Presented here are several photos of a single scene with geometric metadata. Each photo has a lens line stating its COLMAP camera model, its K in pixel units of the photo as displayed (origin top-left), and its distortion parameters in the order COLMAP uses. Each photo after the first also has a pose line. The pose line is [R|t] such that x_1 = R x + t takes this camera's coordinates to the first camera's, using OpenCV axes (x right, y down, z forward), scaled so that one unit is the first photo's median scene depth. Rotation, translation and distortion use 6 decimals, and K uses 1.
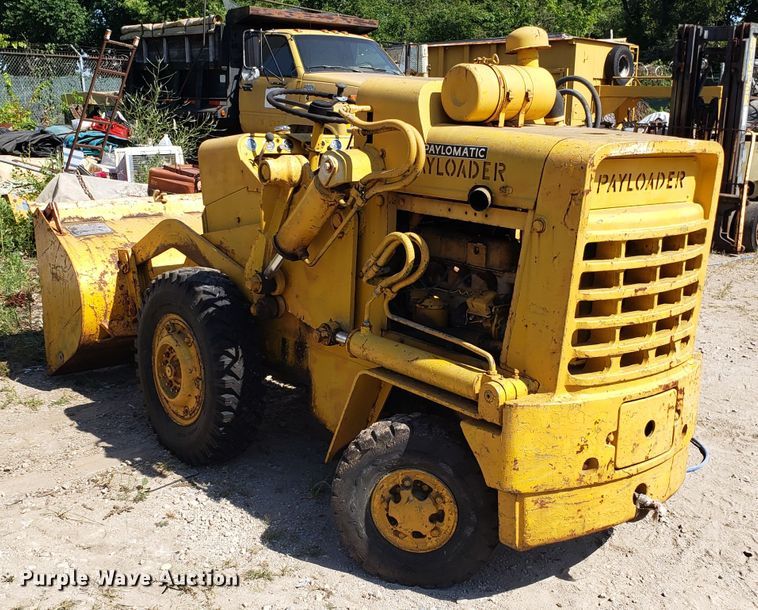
lens RADIAL K [[898.5, 0, 375.3], [0, 898.5, 285.6], [0, 0, 1]] dist [0.332507, -1.509671]
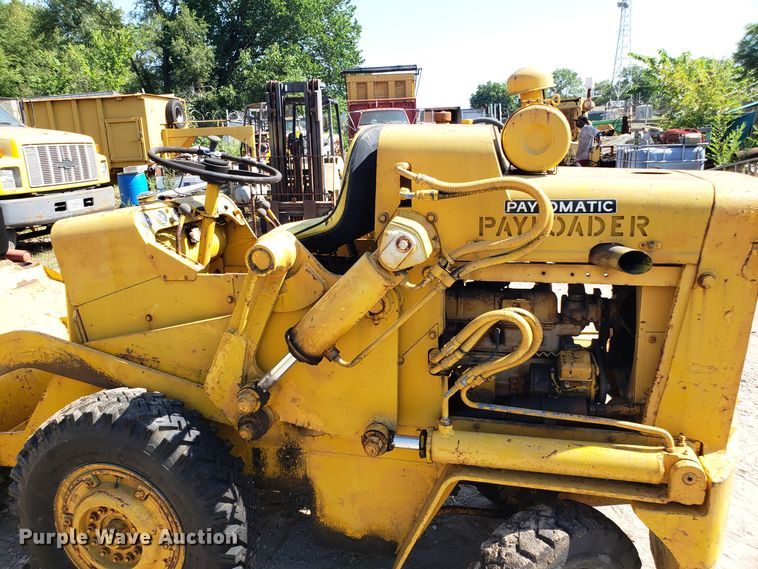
lens RADIAL K [[601.2, 0, 365.0], [0, 601.2, 287.7], [0, 0, 1]] dist [0.003685, 0.002848]
pose [[0.805834, -0.196480, 0.558593, -0.271345], [0.170992, 0.980370, 0.098161, -0.110961], [-0.566915, 0.016414, 0.823613, 0.439547]]
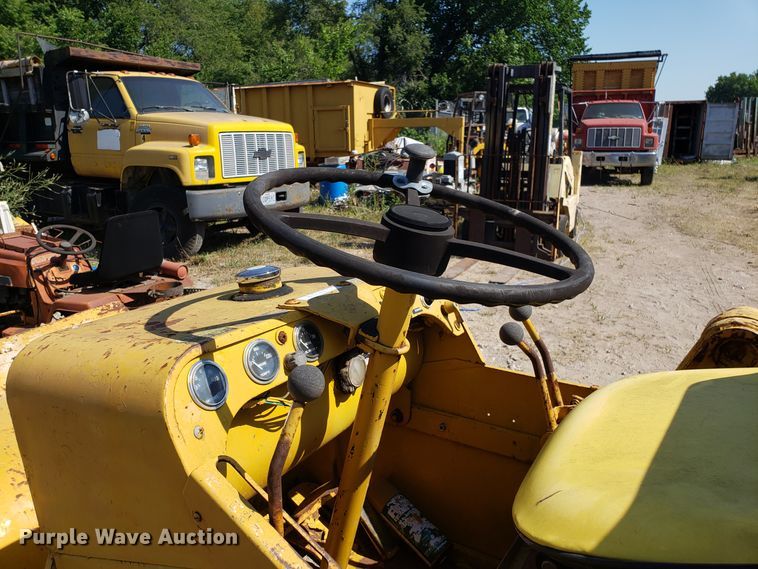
lens RADIAL K [[604.7, 0, 379.0], [0, 604.7, 284.5], [0, 0, 1]] dist [0.004418, 0.004006]
pose [[0.947173, -0.108077, 0.301966, -0.132699], [0.092122, 0.993516, 0.066632, -0.183455], [-0.307210, -0.035294, 0.950987, 0.765213]]
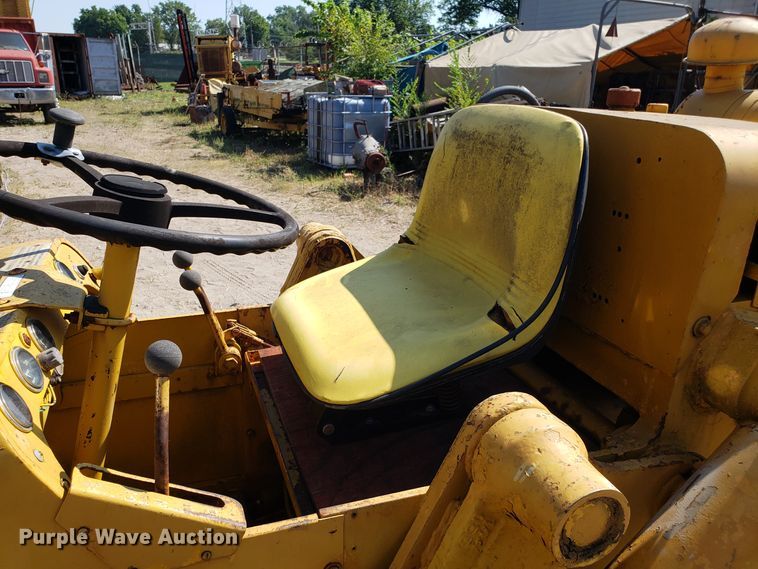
lens RADIAL K [[601.2, 0, 365.0], [0, 601.2, 287.7], [0, 0, 1]] dist [0.003685, 0.002848]
pose [[0.340787, -0.337515, 0.877467, -0.224371], [0.172841, 0.939920, 0.294410, -0.206254], [-0.924116, 0.051331, 0.378649, 0.804037]]
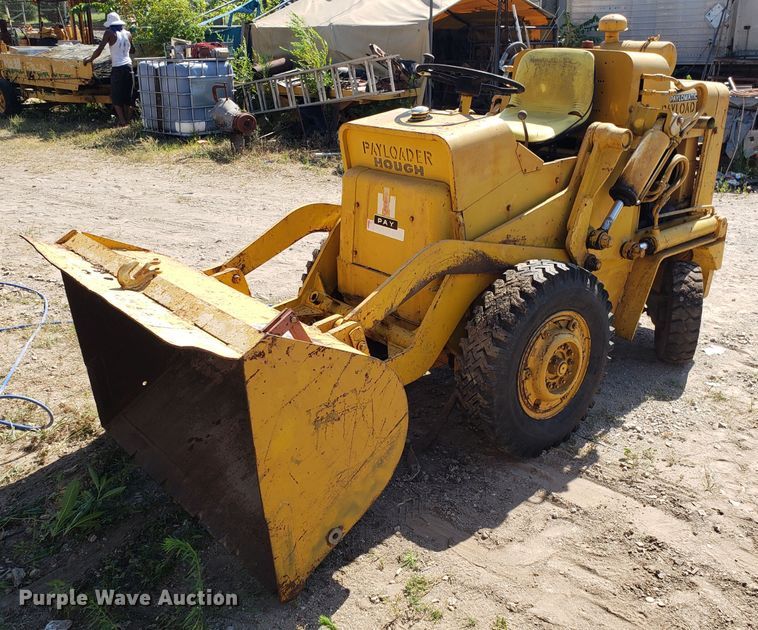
lens RADIAL K [[759.4, 0, 377.0], [0, 759.4, 285.9], [0, 0, 1]] dist [0.011149, -0.006539]
pose [[-0.023647, -0.344487, 0.938493, -0.889641], [0.199630, 0.918222, 0.342076, -0.285505], [-0.979586, 0.195441, 0.047057, 1.058035]]
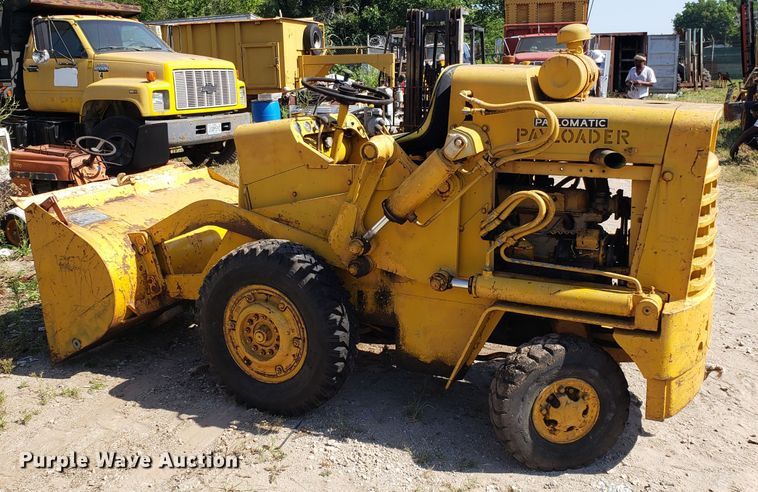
lens RADIAL K [[733.1, 0, 366.1], [0, 733.1, 211.6], [0, 0, 1]] dist [0.132865, -0.374732]
pose [[0.916262, -0.116356, 0.383308, -0.401660], [0.118071, 0.992821, 0.019141, -0.054529], [-0.382783, 0.027719, 0.923422, 0.111076]]
